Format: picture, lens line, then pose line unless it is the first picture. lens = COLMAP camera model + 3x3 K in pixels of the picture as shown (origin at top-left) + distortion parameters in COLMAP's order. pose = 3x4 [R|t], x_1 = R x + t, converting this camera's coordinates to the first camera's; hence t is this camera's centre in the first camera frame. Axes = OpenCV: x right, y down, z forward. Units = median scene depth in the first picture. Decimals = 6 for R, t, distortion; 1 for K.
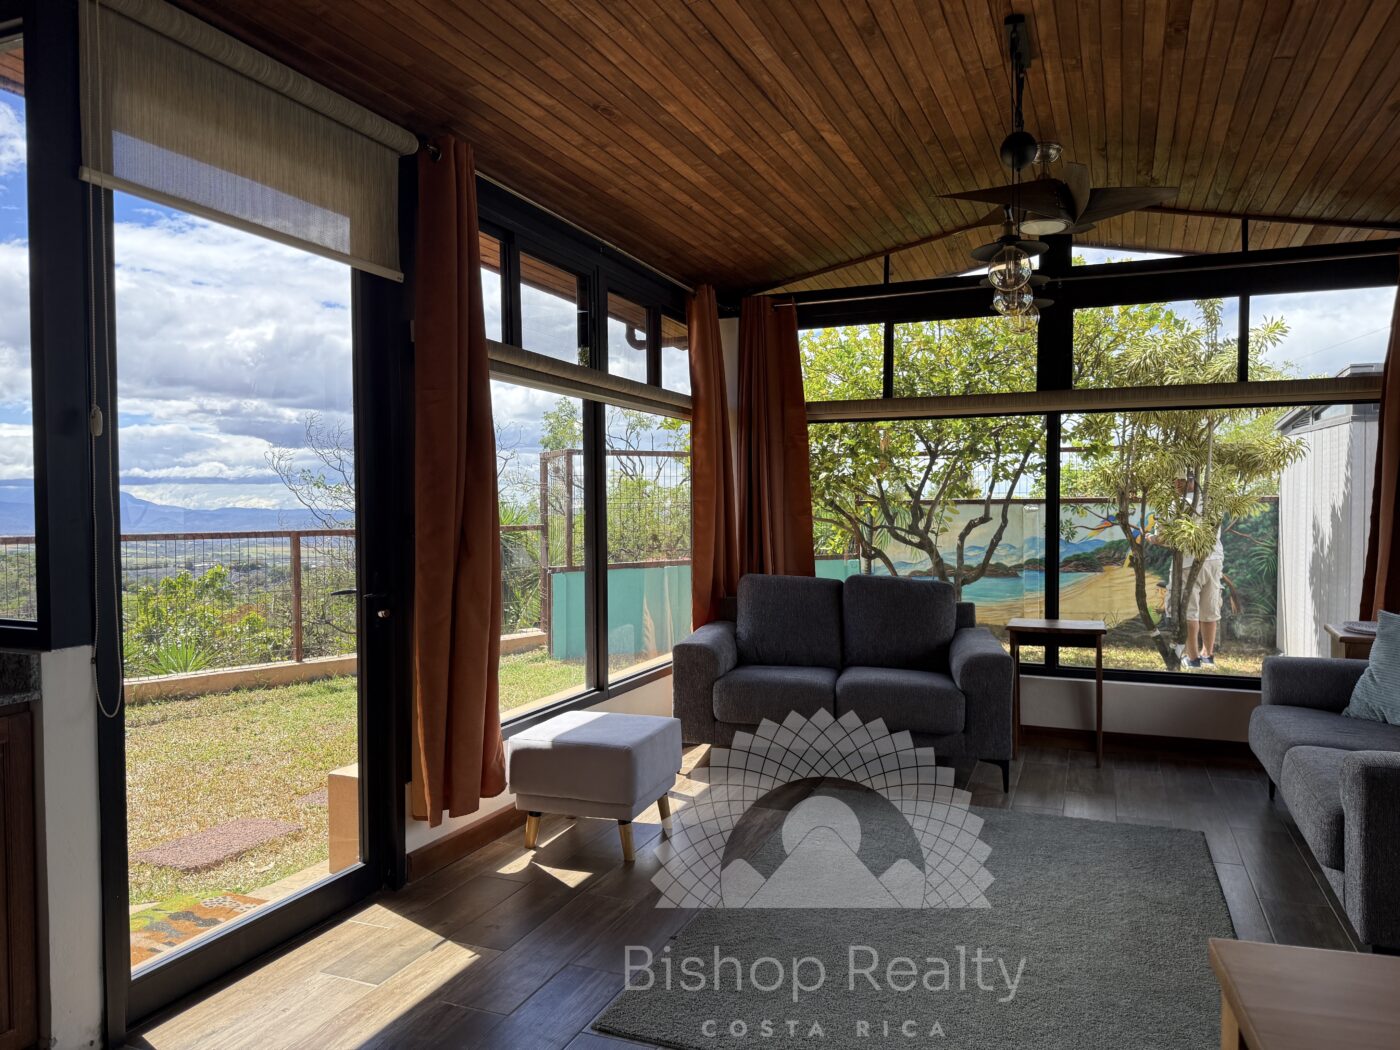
lens RADIAL K [[976.6, 0, 703.8], [0, 976.6, 520.7], [0, 0, 1]] dist [0.025773, -0.042428]
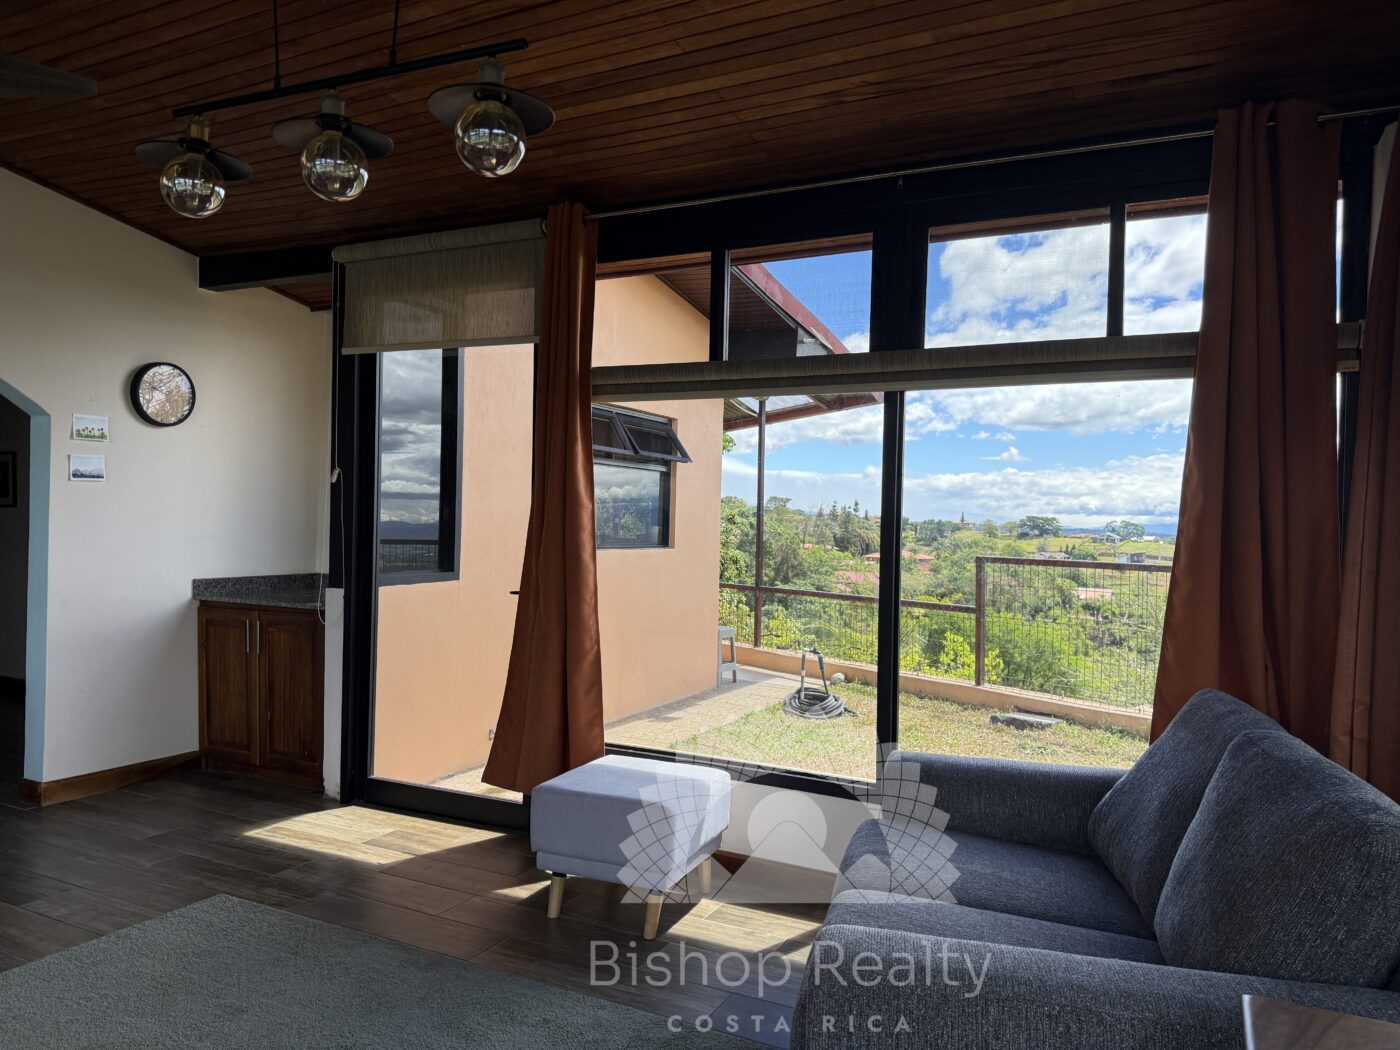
lens RADIAL K [[976.6, 0, 703.8], [0, 976.6, 520.7], [0, 0, 1]] dist [0.025773, -0.042428]
pose [[-0.084890, 0.003622, -0.996384, 1.003483], [-0.029462, 0.999547, 0.006144, -0.041261], [0.995955, 0.029877, -0.084745, 1.467201]]
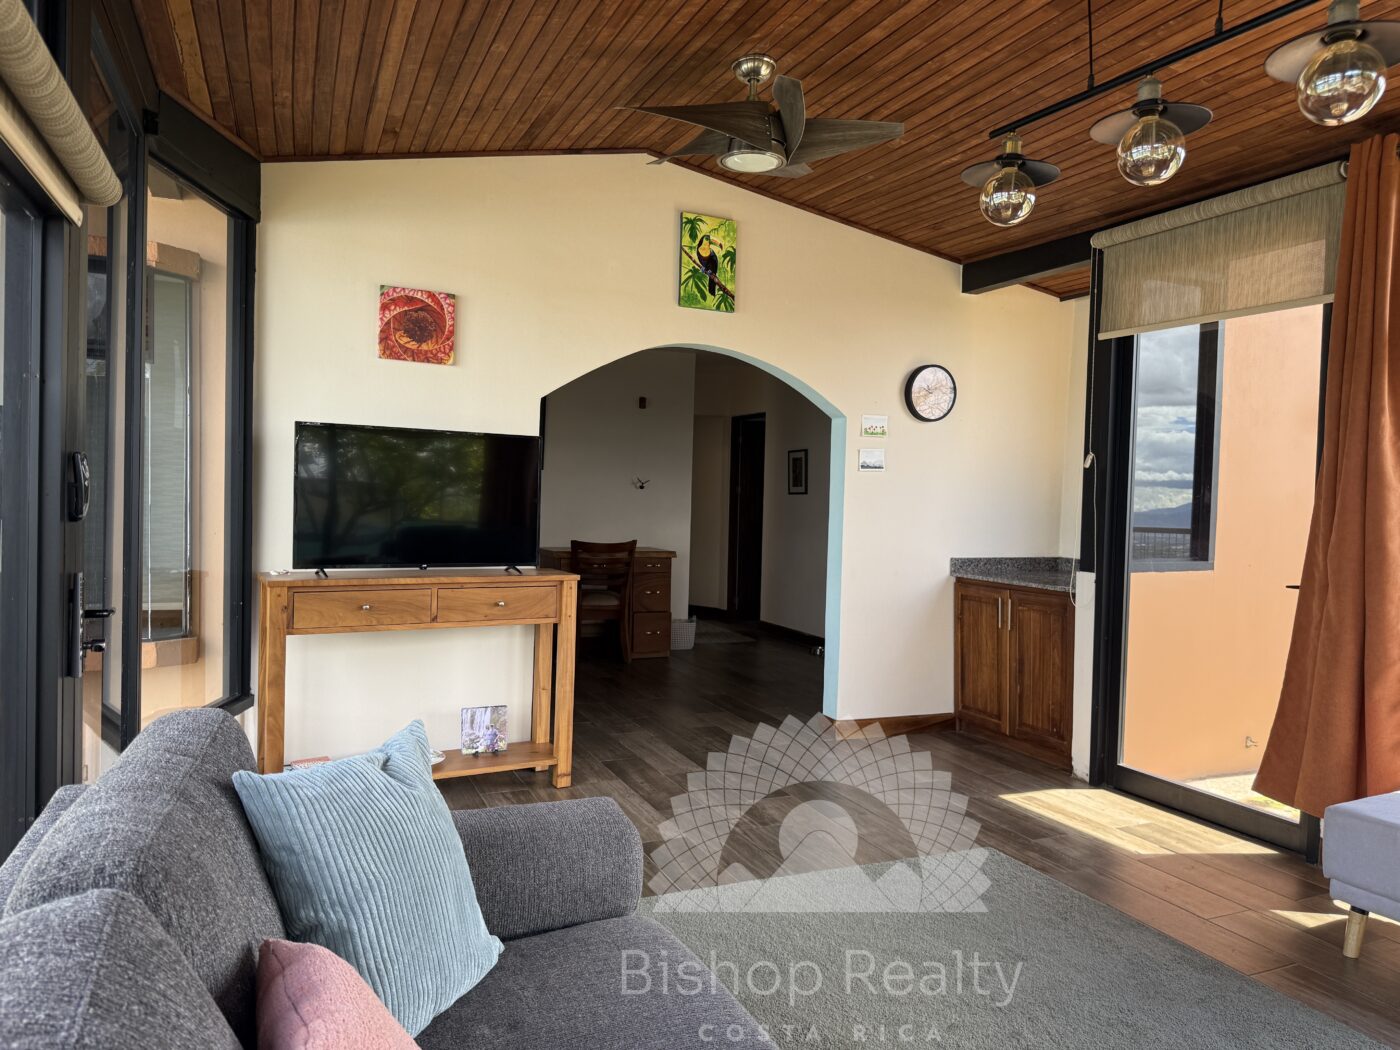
lens RADIAL K [[976.6, 0, 703.8], [0, 976.6, 520.7], [0, 0, 1]] dist [0.025773, -0.042428]
pose [[-0.697233, 0.009532, -0.716781, 1.058630], [-0.025954, 0.998920, 0.038529, -0.035322], [0.716375, 0.045467, -0.696233, 1.410578]]
